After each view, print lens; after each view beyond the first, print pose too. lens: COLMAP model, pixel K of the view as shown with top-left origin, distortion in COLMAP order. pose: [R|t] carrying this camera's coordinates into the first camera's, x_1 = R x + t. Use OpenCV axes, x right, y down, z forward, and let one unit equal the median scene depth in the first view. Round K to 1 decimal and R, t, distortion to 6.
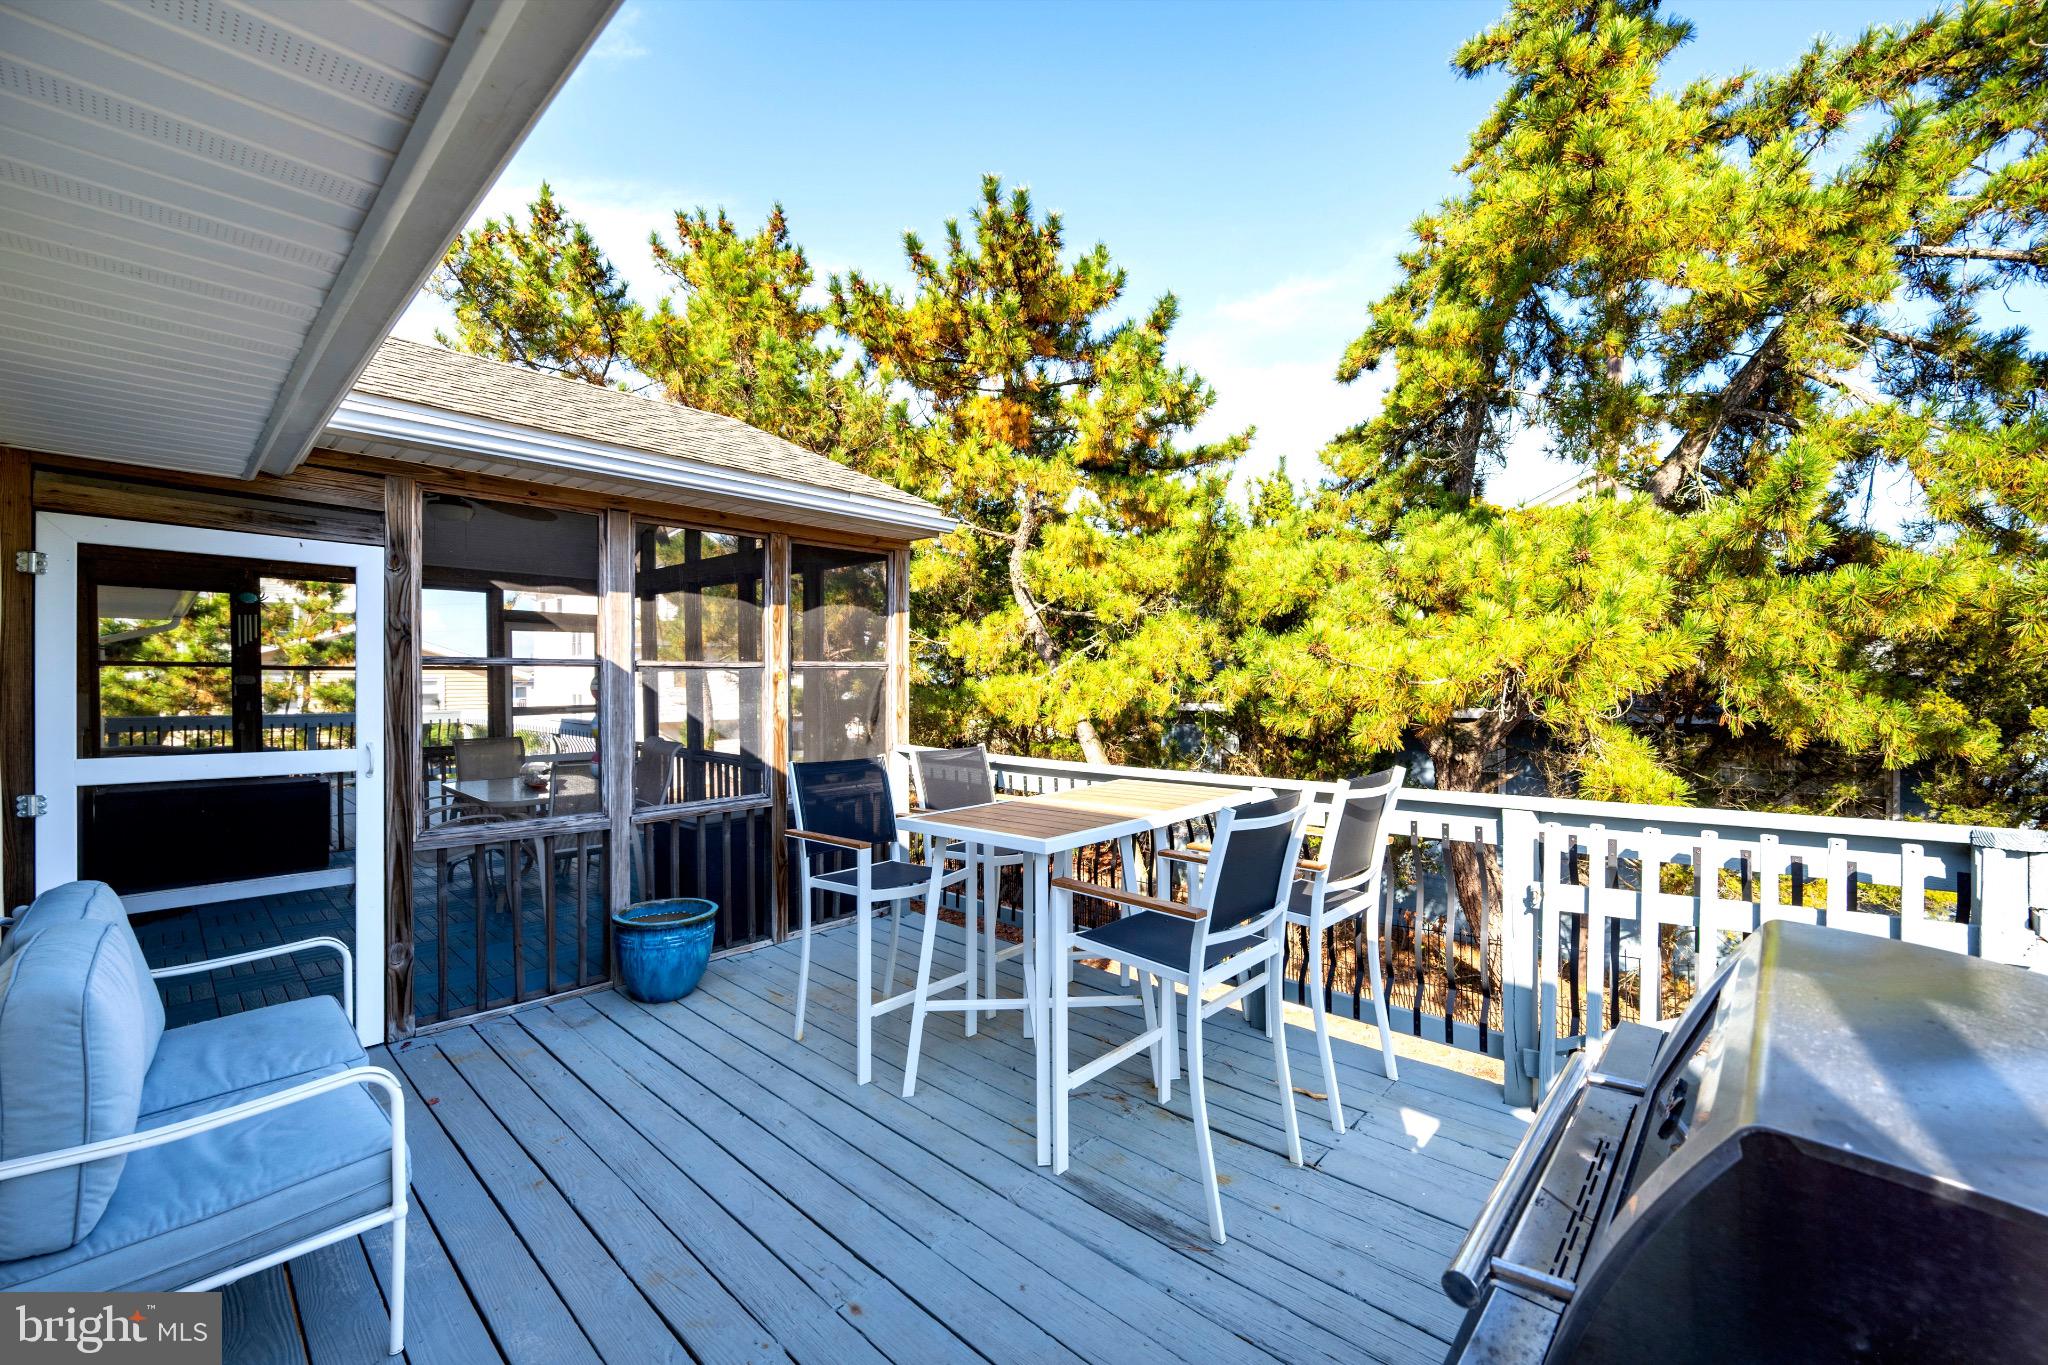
lens RADIAL K [[816.4, 0, 1024.0], [0, 816.4, 682.5], [0, 0, 1]] dist [-0.048874, -0.000118]
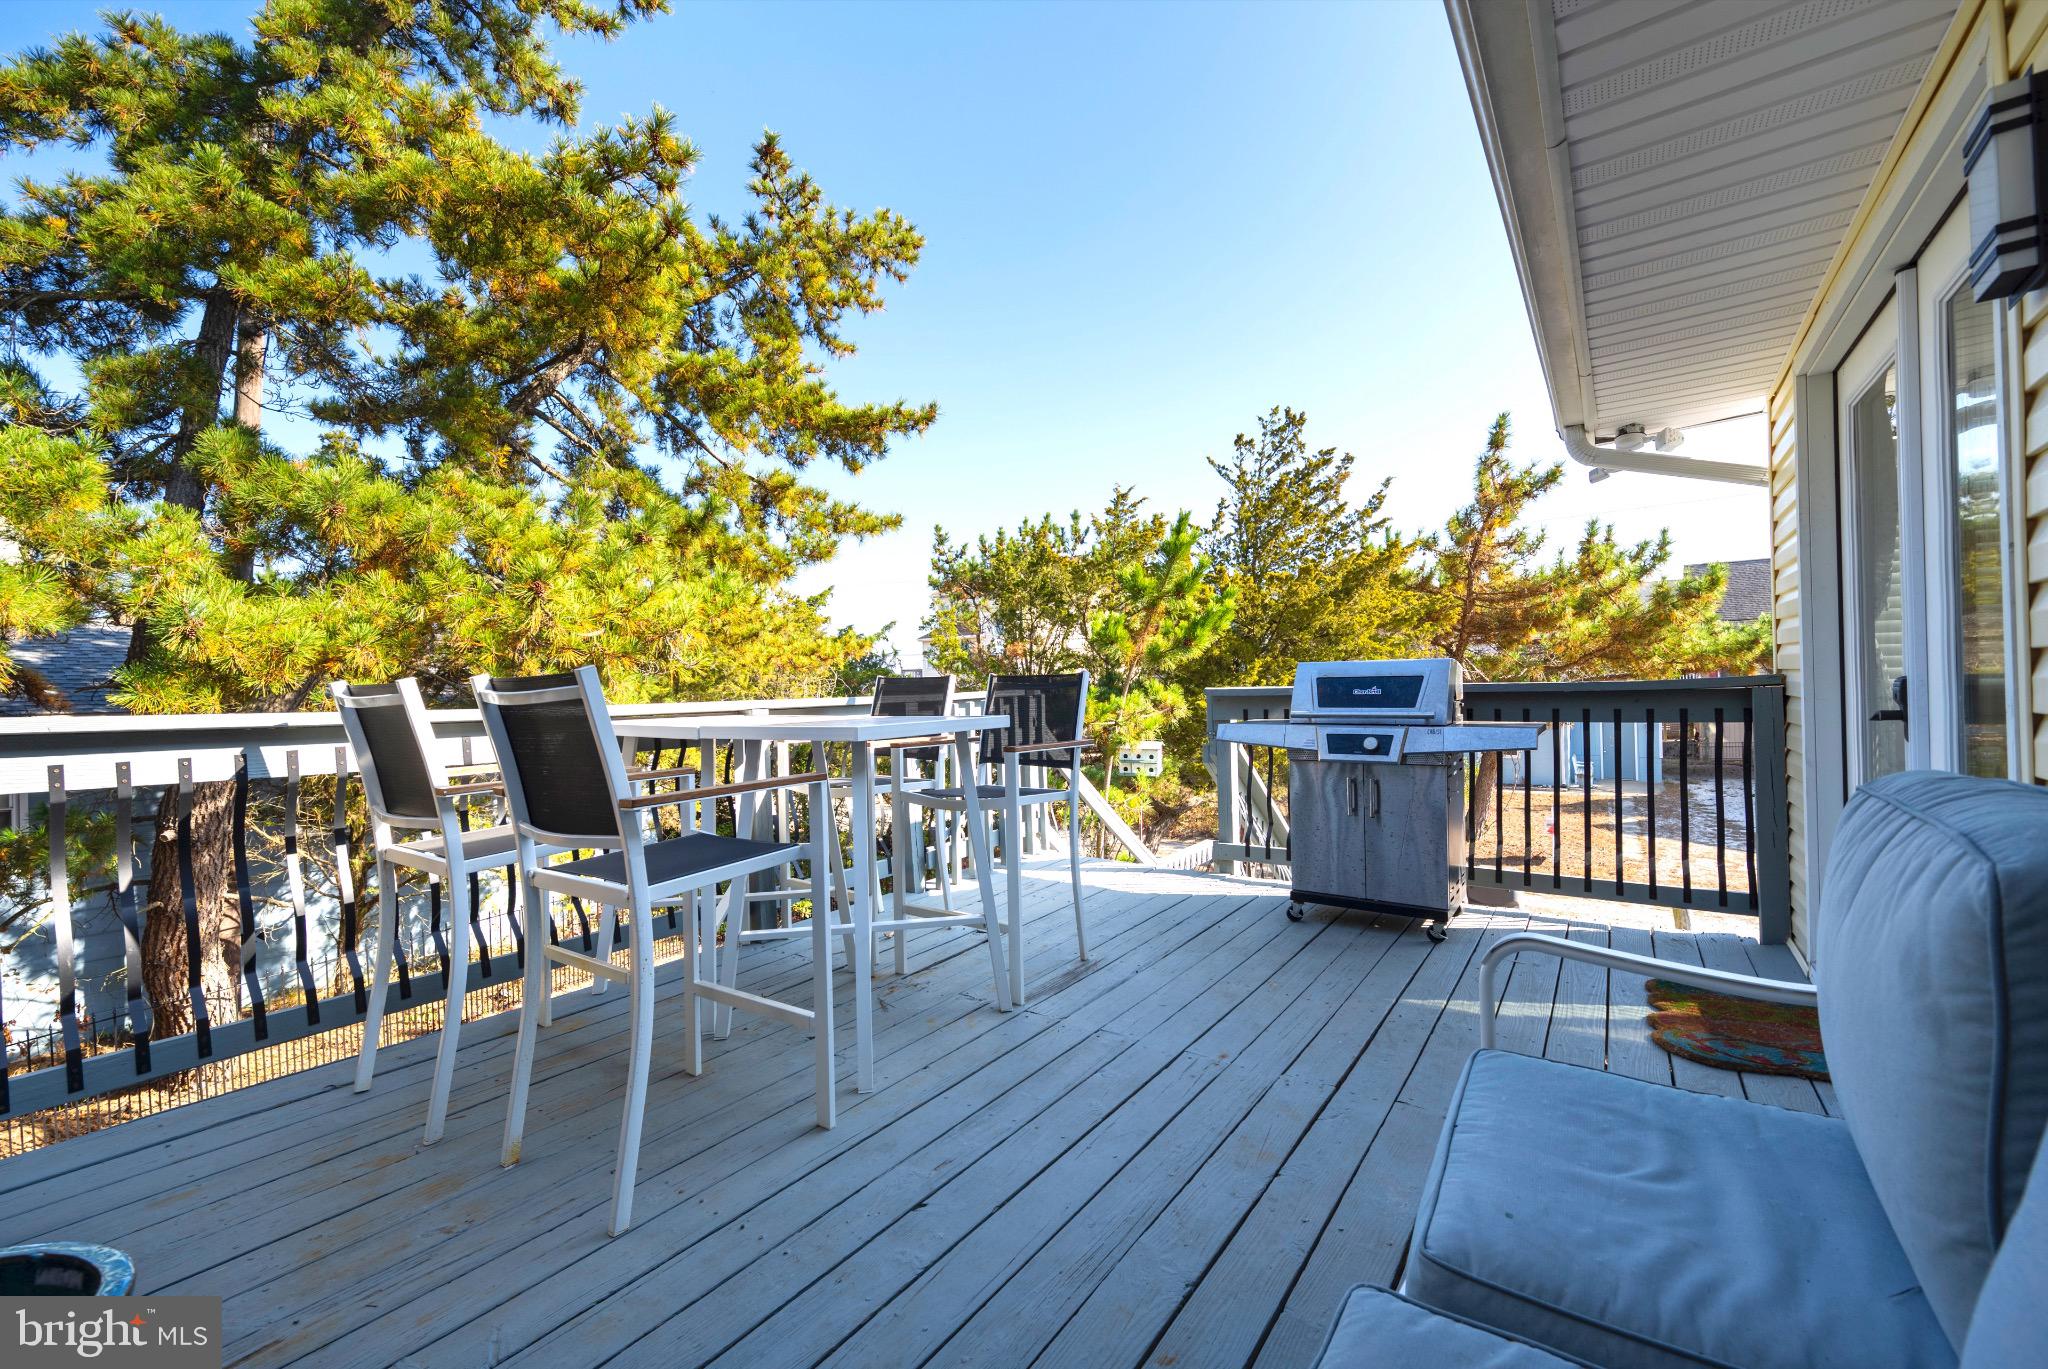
lens RADIAL K [[816.4, 0, 1024.0], [0, 816.4, 684.5], [0, 0, 1]] dist [-0.048874, -0.000118]
pose [[-0.117700, 0.000750, 0.993049, -0.970565], [0.029842, 0.999551, 0.002782, 0.130474], [-0.992601, 0.029962, -0.117670, 0.972925]]
